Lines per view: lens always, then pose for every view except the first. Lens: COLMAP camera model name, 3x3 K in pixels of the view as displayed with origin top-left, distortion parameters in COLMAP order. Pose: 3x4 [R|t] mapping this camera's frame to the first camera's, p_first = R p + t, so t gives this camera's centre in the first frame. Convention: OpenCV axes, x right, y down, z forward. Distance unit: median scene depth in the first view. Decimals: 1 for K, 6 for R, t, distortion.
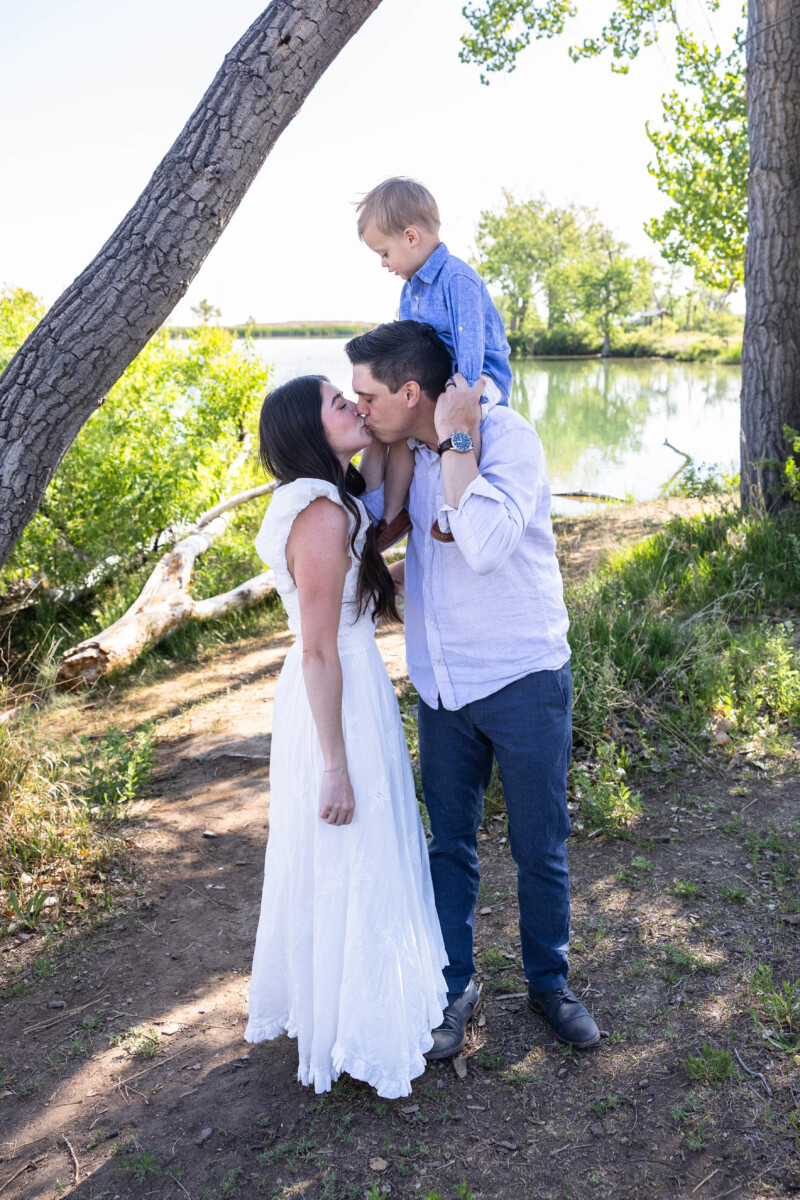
lens RADIAL K [[1051.6, 0, 456.9], [0, 1051.6, 539.4], [0, 0, 1]] dist [0.008239, -0.005797]
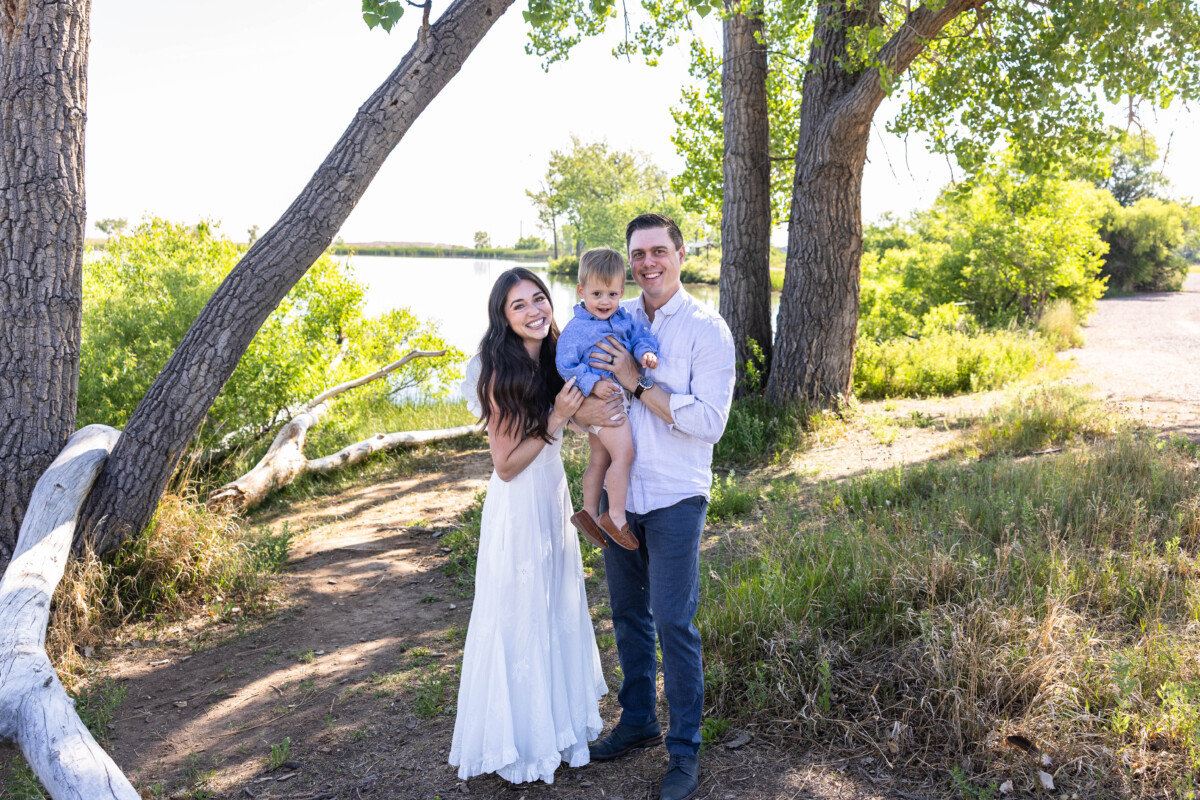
lens RADIAL K [[956.3, 0, 617.5], [0, 956.3, 390.0], [0, 0, 1]] dist [0.005569, 0.001848]
pose [[0.995527, 0.014567, 0.093345, 0.028743], [-0.009266, 0.998333, -0.056967, 0.039520], [-0.094019, 0.055847, 0.994003, -0.265539]]
